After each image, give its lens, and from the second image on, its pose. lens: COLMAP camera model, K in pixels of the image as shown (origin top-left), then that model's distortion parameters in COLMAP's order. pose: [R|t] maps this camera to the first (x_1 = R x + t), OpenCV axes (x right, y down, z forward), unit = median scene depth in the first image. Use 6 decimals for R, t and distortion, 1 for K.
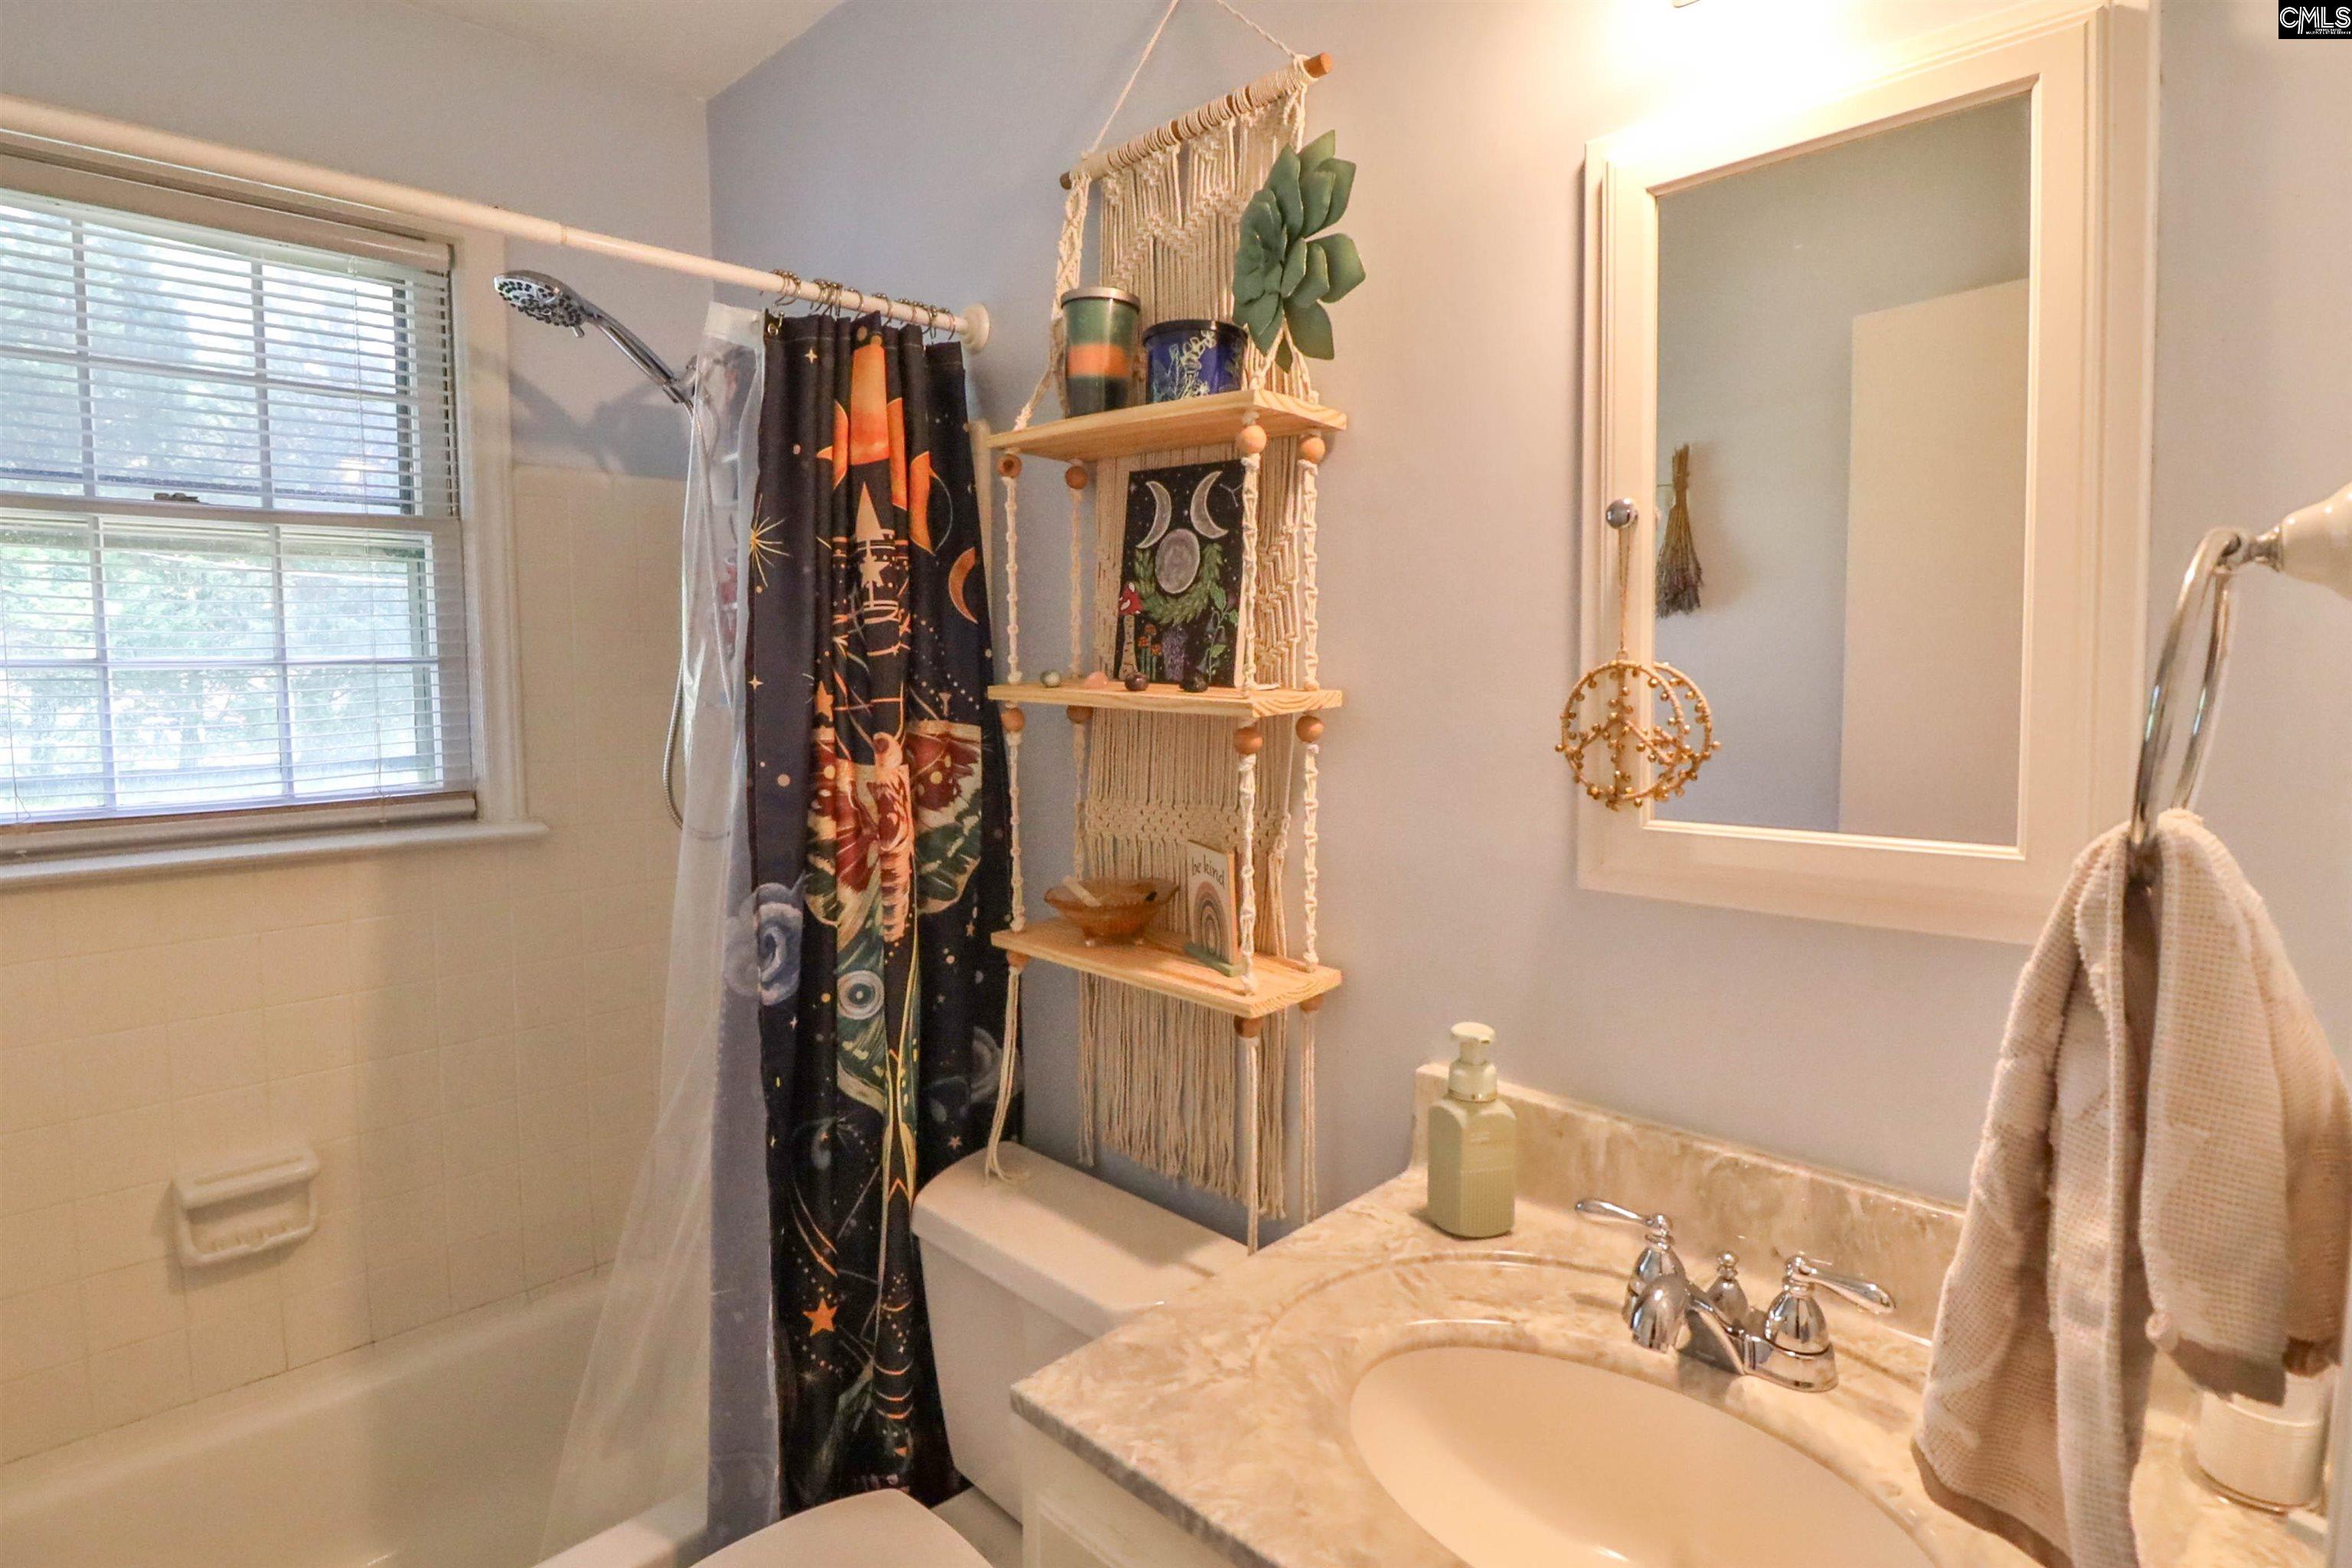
lens RADIAL K [[1208.7, 0, 1195.0], [0, 1208.7, 740.9], [0, 0, 1]] dist [0.004990, -0.015014]
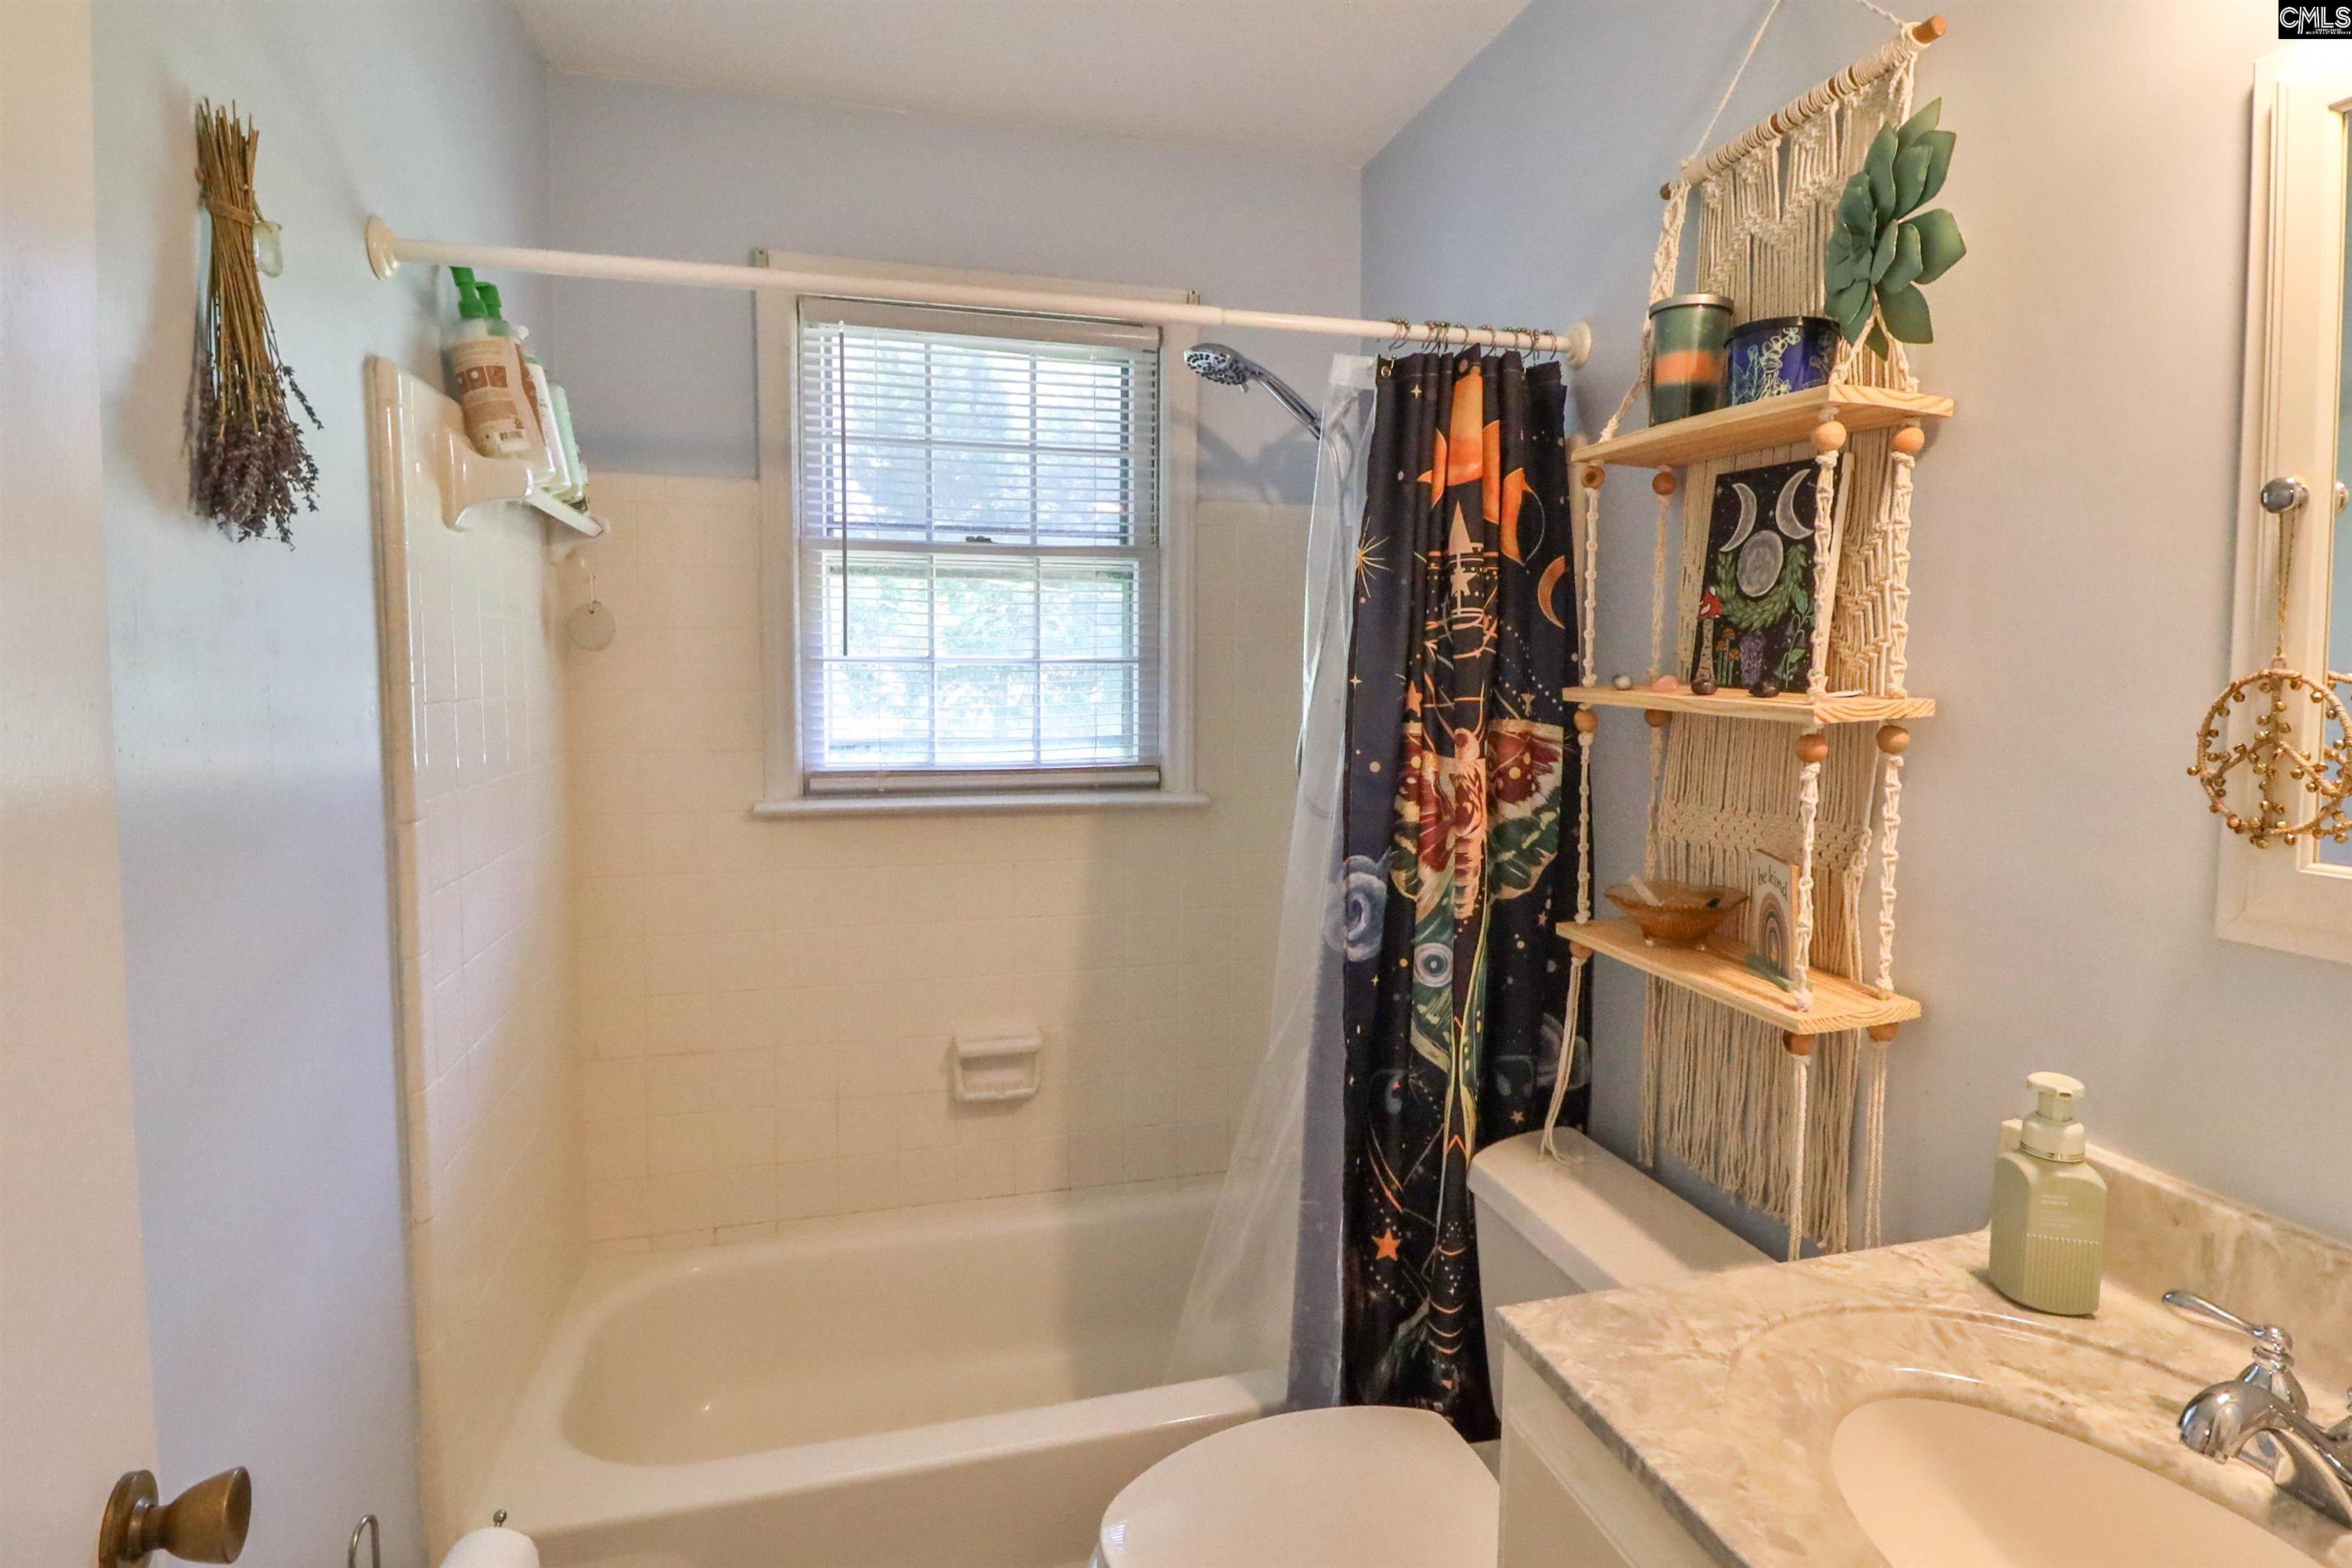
lens RADIAL K [[1208.7, 0, 1195.0], [0, 1208.7, 740.9], [0, 0, 1]] dist [0.004990, -0.015014]
pose [[0.859359, 0.041597, -0.509678, 0.092258], [-0.043771, 0.999012, 0.007732, 0.006601], [0.509496, 0.015664, 0.860330, -0.067791]]
